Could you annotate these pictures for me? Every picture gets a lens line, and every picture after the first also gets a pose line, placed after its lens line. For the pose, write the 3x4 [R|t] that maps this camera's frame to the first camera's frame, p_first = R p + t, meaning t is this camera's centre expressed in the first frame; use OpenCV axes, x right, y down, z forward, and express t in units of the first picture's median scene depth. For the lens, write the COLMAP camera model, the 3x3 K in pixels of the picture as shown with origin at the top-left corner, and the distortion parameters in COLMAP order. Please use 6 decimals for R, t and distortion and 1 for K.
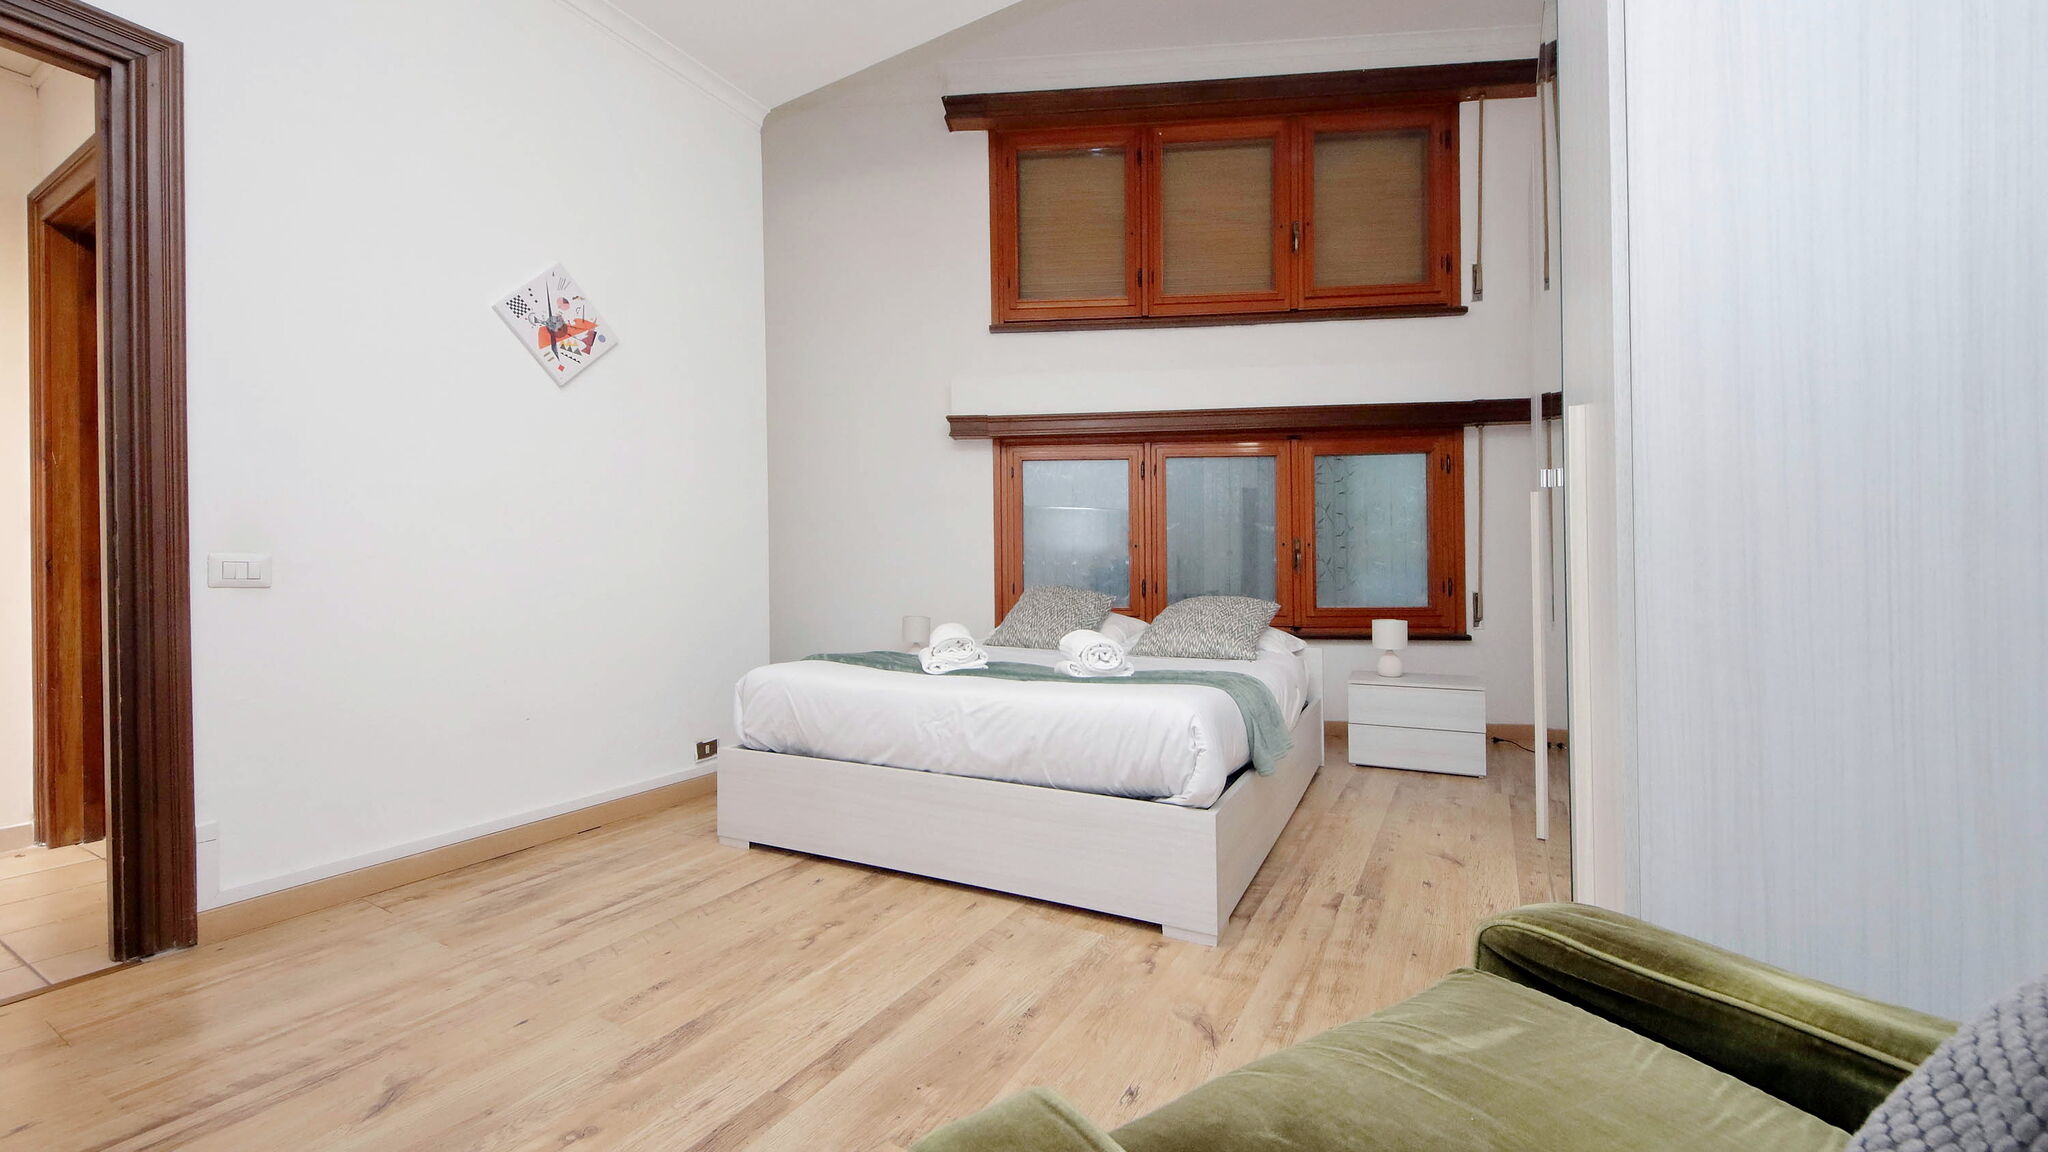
lens RADIAL K [[778.5, 0, 1018.7], [0, 778.5, 574.1], [0, 0, 1]] dist [0.022421, -0.008186]
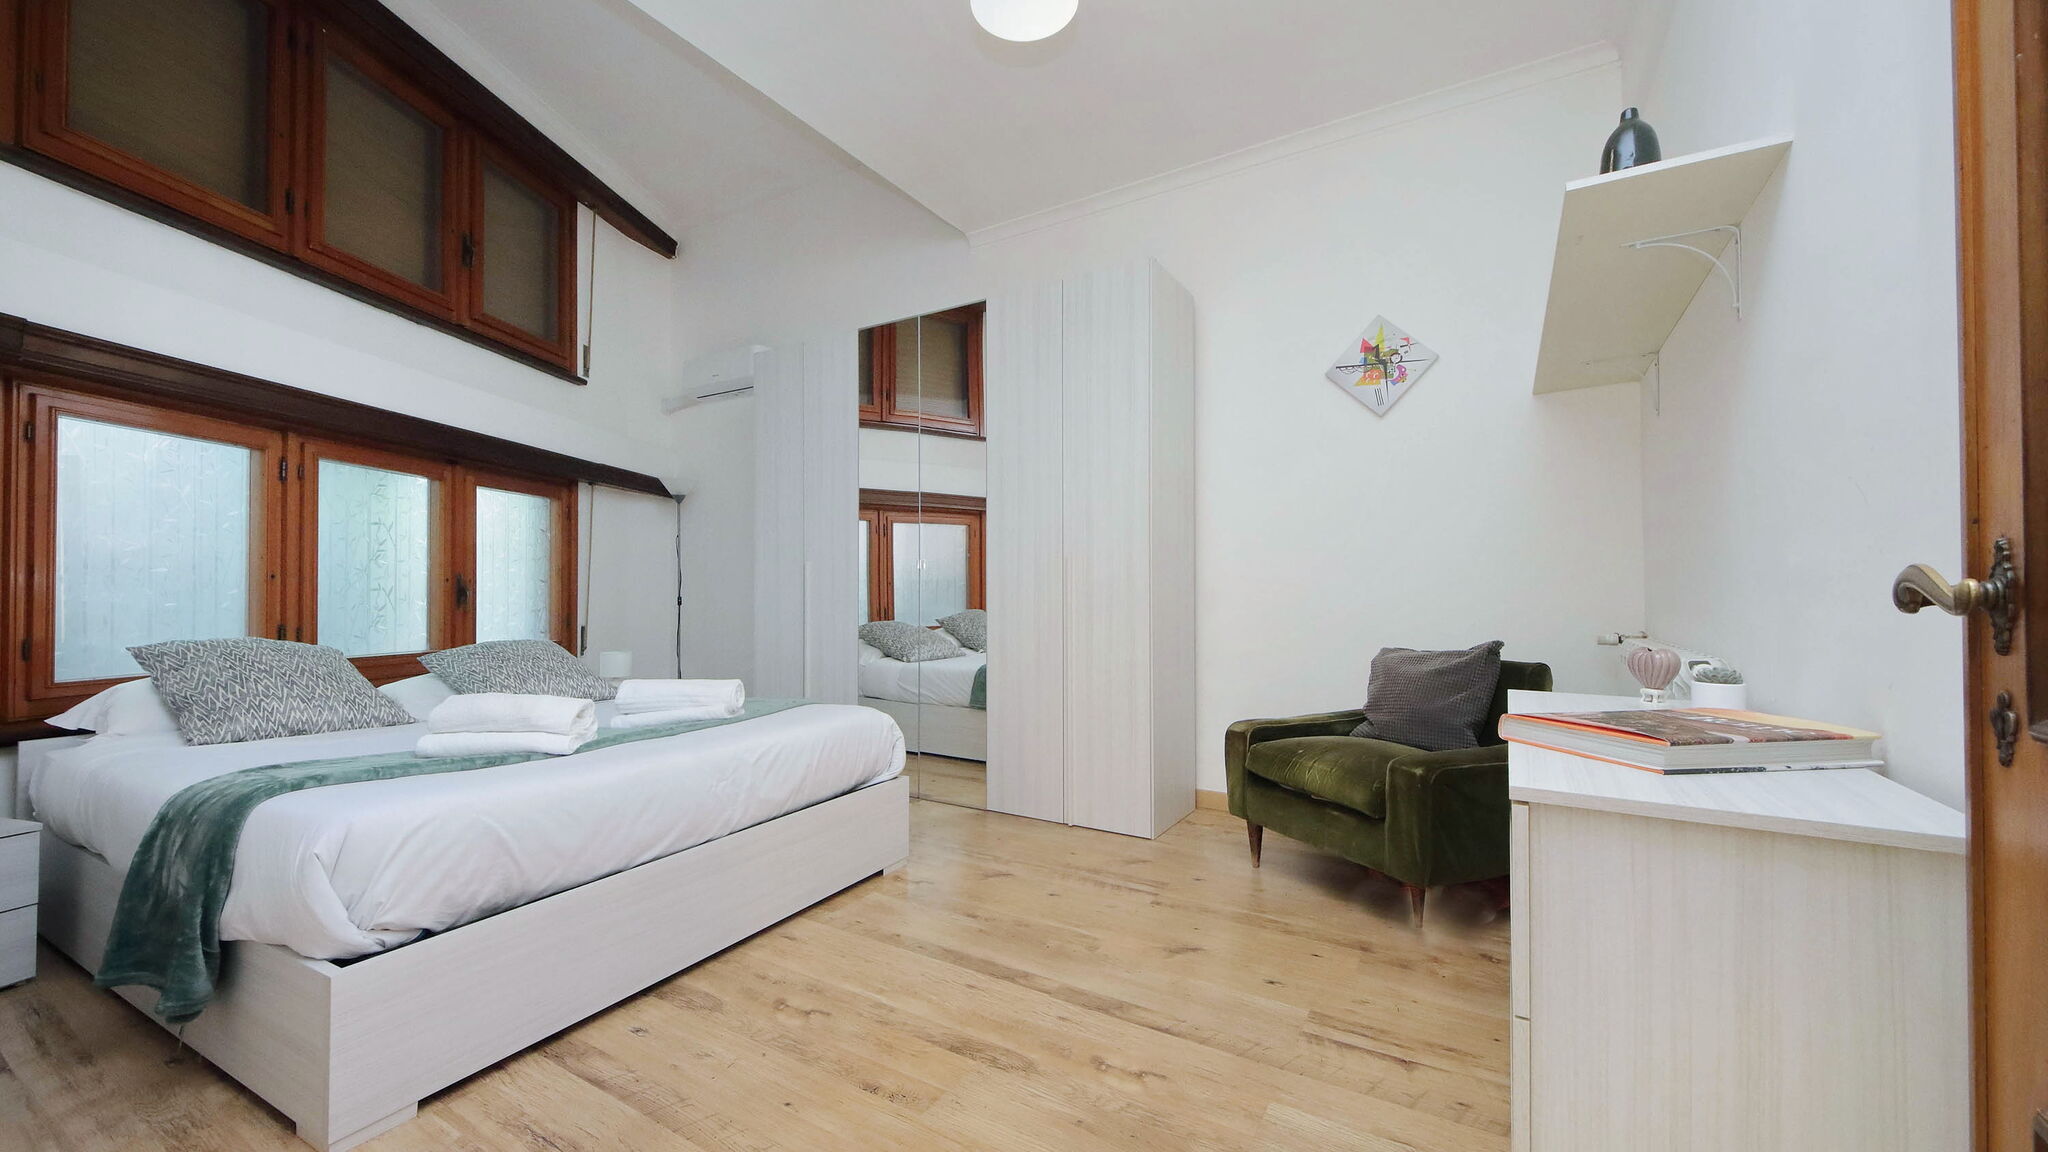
lens RADIAL K [[778.5, 0, 1019.6], [0, 778.5, 570.1], [0, 0, 1]] dist [0.022421, -0.008186]
pose [[0.020844, 0.036767, 0.999106, -0.918064], [-0.005065, 0.999315, -0.036669, -0.031729], [-0.999770, -0.004297, 0.021016, 0.534185]]
